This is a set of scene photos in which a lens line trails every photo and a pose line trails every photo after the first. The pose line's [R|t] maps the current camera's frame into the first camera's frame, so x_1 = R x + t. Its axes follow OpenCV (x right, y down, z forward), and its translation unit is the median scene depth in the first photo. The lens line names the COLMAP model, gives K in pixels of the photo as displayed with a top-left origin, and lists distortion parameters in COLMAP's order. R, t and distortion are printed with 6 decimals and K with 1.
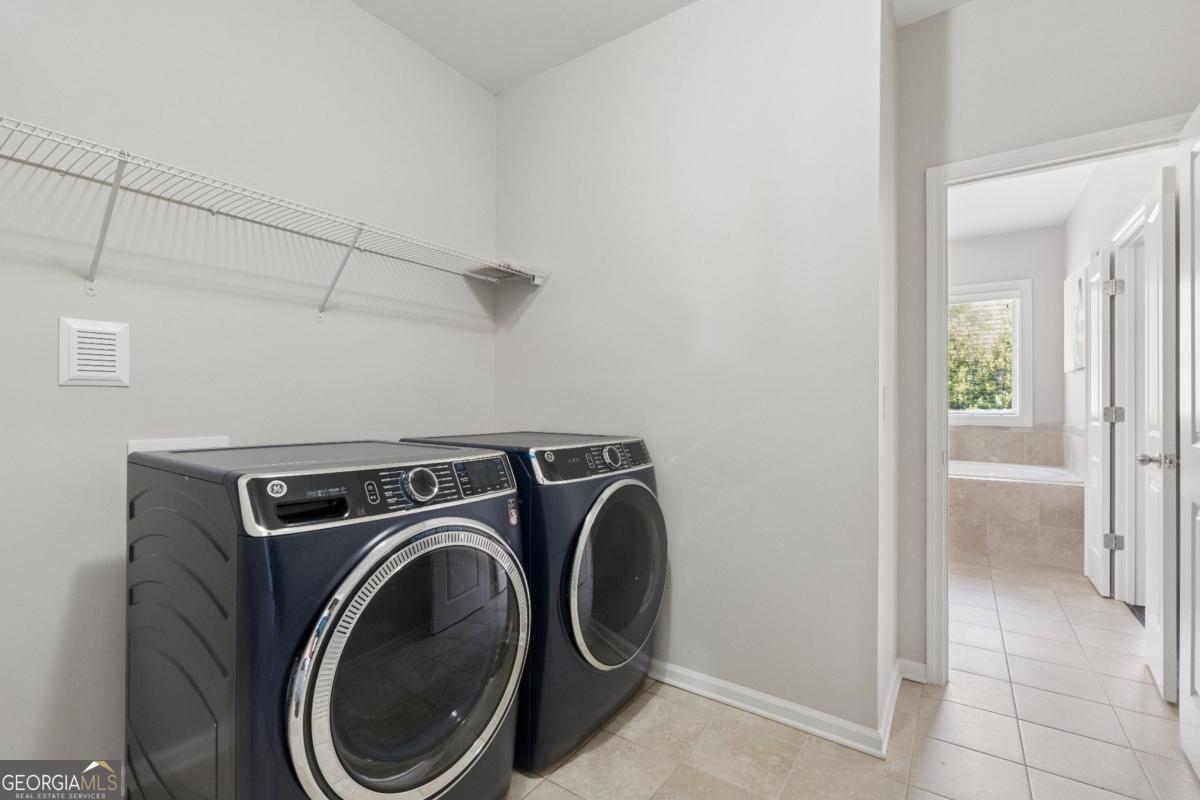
lens RADIAL K [[525.0, 0, 600.3], [0, 525.0, 396.9], [0, 0, 1]] dist [-0.000452, -0.000142]
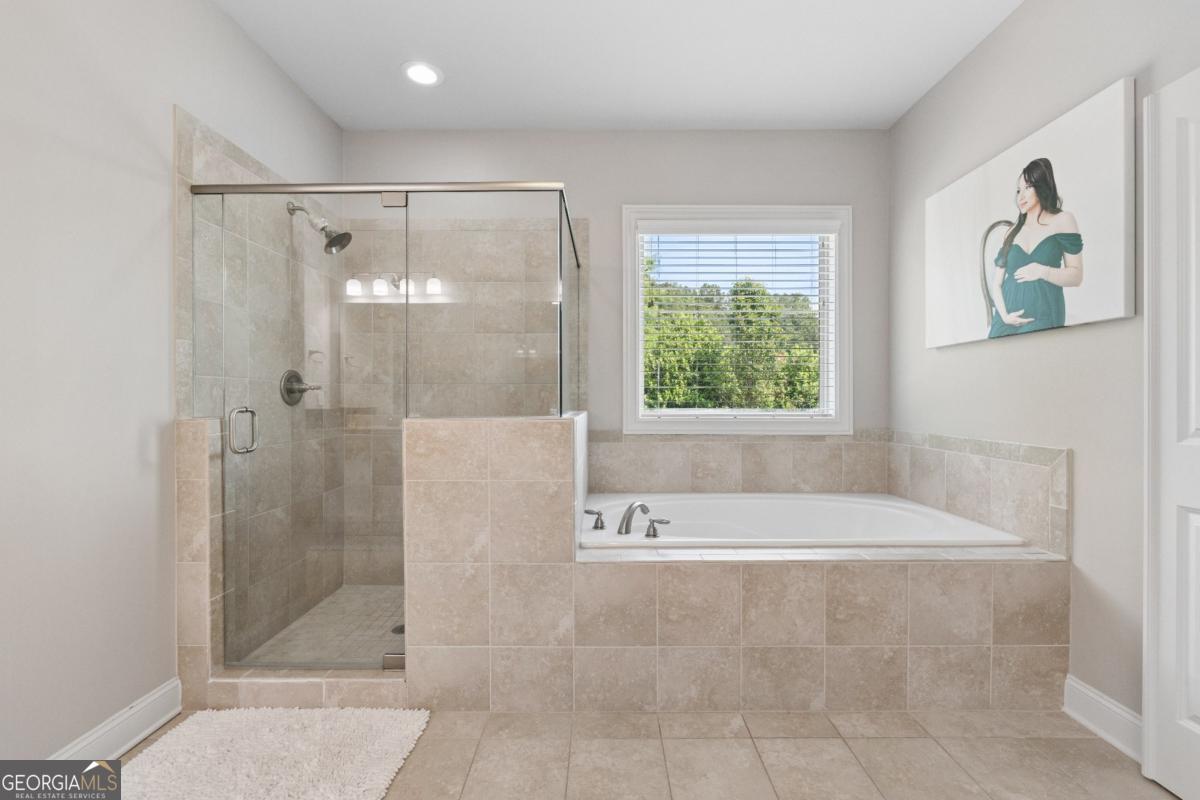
lens RADIAL K [[525.0, 0, 603.4], [0, 525.0, 400.7], [0, 0, 1]] dist [-0.000452, -0.000142]
pose [[0.829194, 0.000262, 0.558961, 0.211103], [-0.002016, 0.999995, 0.002523, 0.014760], [-0.558957, -0.003219, 0.829190, 0.639738]]
